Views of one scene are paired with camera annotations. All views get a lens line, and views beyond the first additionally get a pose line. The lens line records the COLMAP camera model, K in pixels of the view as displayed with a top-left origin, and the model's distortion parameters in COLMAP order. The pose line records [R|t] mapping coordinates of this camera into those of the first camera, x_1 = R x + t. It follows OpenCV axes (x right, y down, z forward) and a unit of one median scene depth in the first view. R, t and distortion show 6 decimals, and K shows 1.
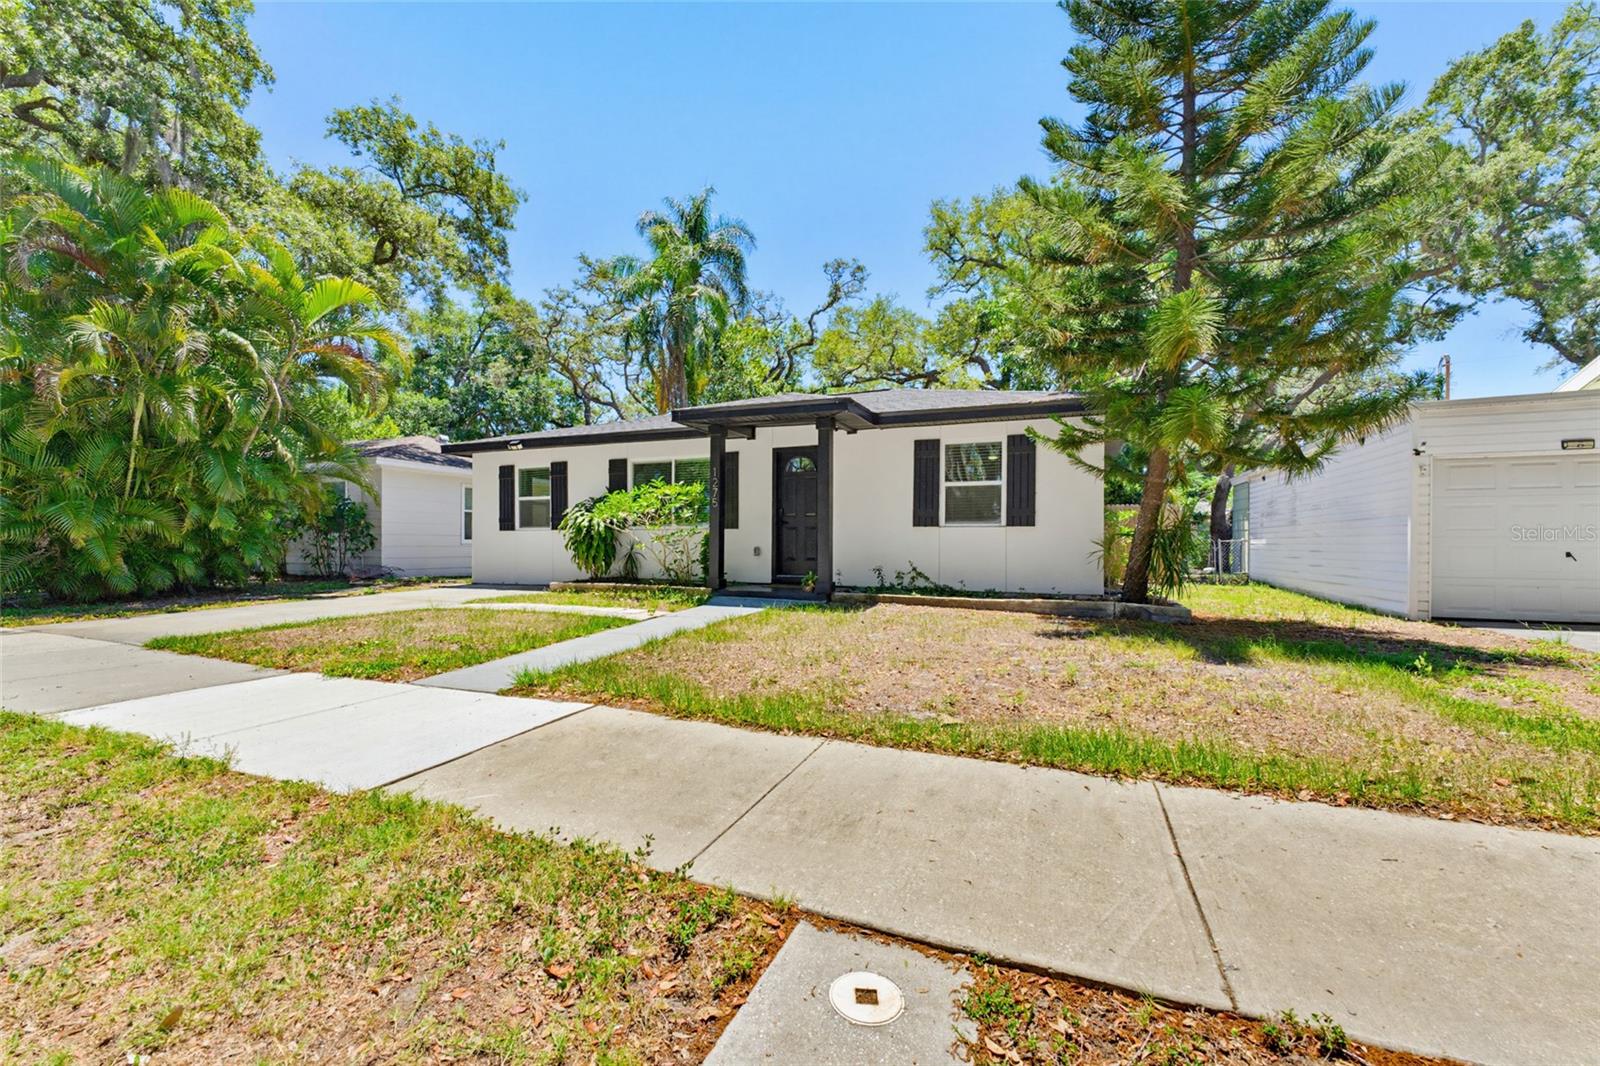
lens RADIAL K [[652.3, 0, 791.7], [0, 652.3, 524.5], [0, 0, 1]] dist [-0.002458, 0.000032]
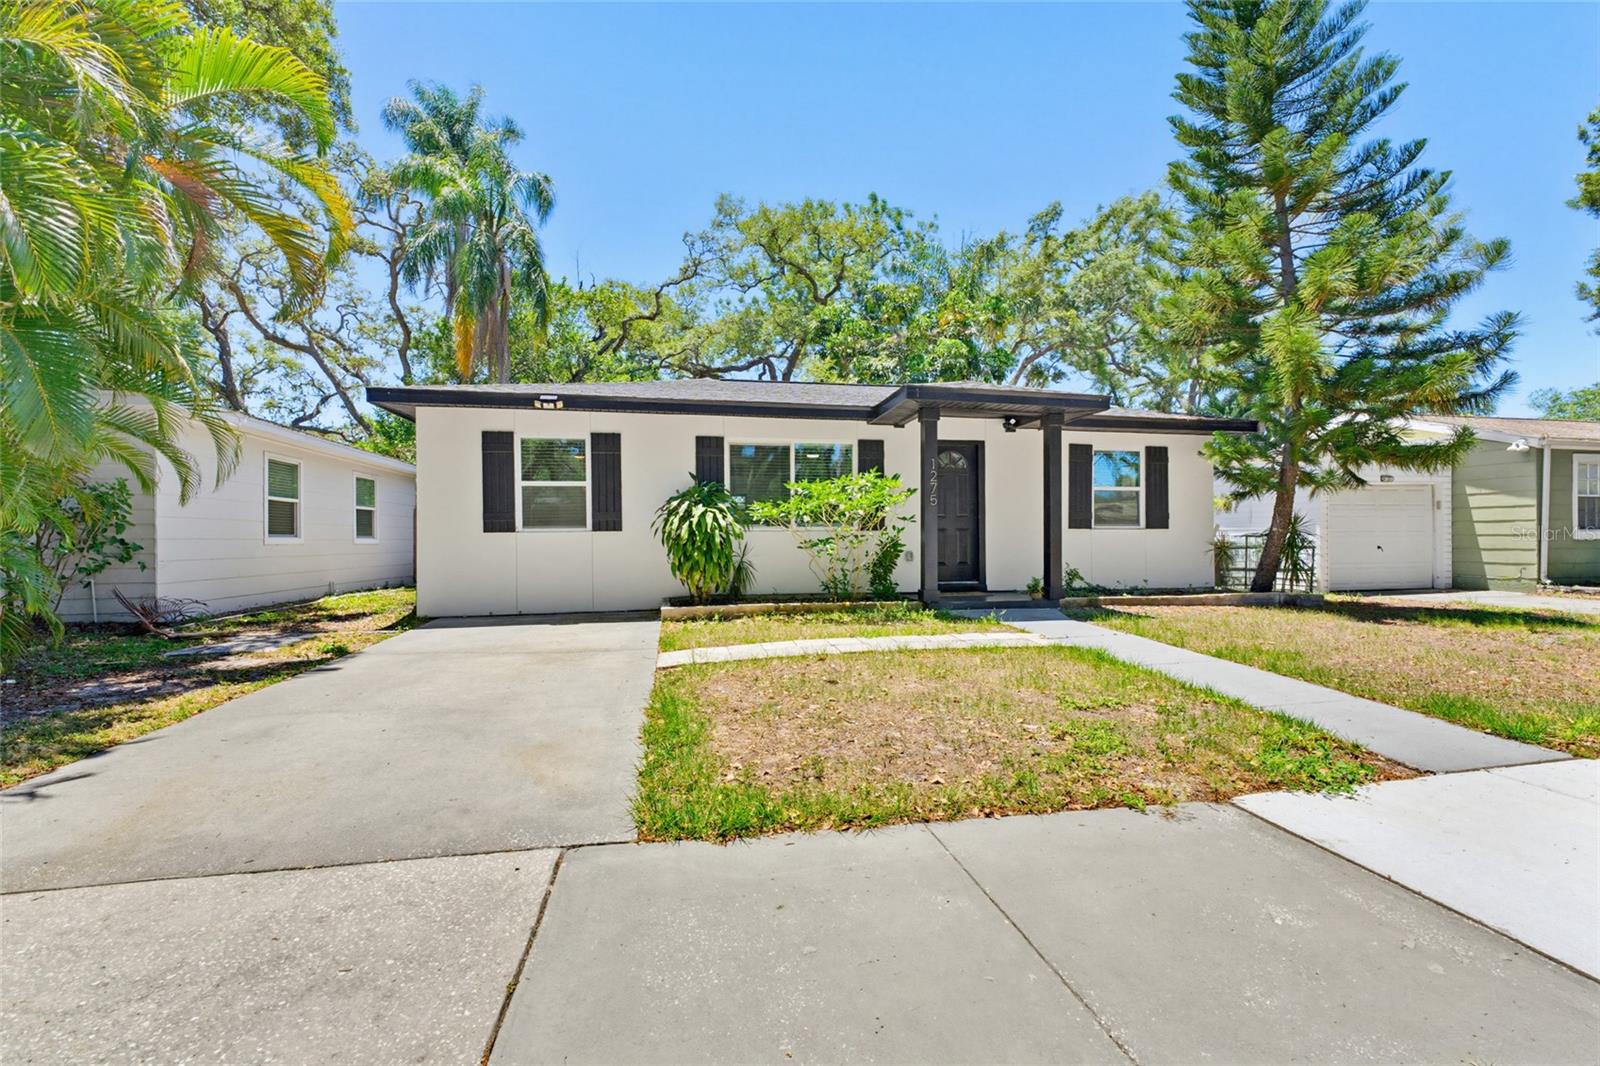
lens RADIAL K [[632.7, 0, 797.8], [0, 632.7, 532.8], [0, 0, 1]] dist [-0.003252, 0.000436]
pose [[0.833802, -0.003721, 0.552051, -0.585746], [-0.008462, 0.999774, 0.019520, -0.004996], [-0.551999, -0.020947, 0.833582, 0.339474]]
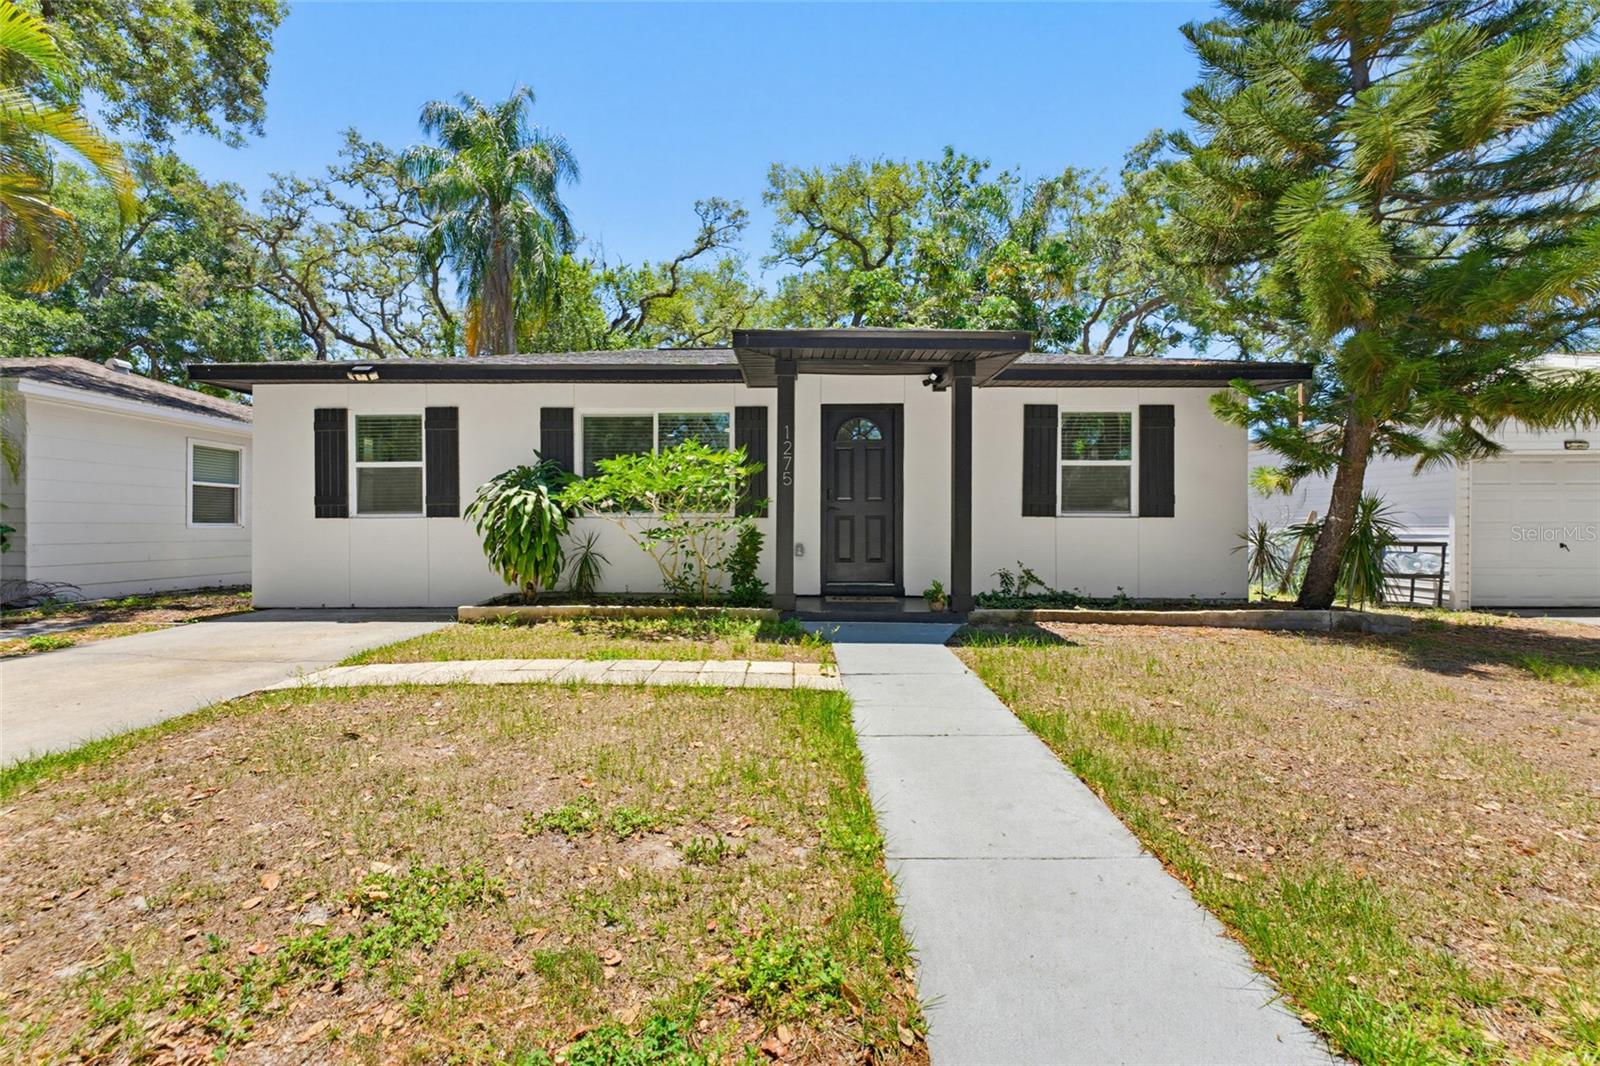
lens RADIAL K [[640.4, 0, 783.6], [0, 640.4, 518.6], [0, 0, 1]] dist [0.000381, 0.000772]
pose [[0.929255, 0.001241, 0.369437, -0.293749], [-0.009274, 0.999758, 0.019967, -0.005792], [-0.369323, -0.021981, 0.929041, 0.330298]]
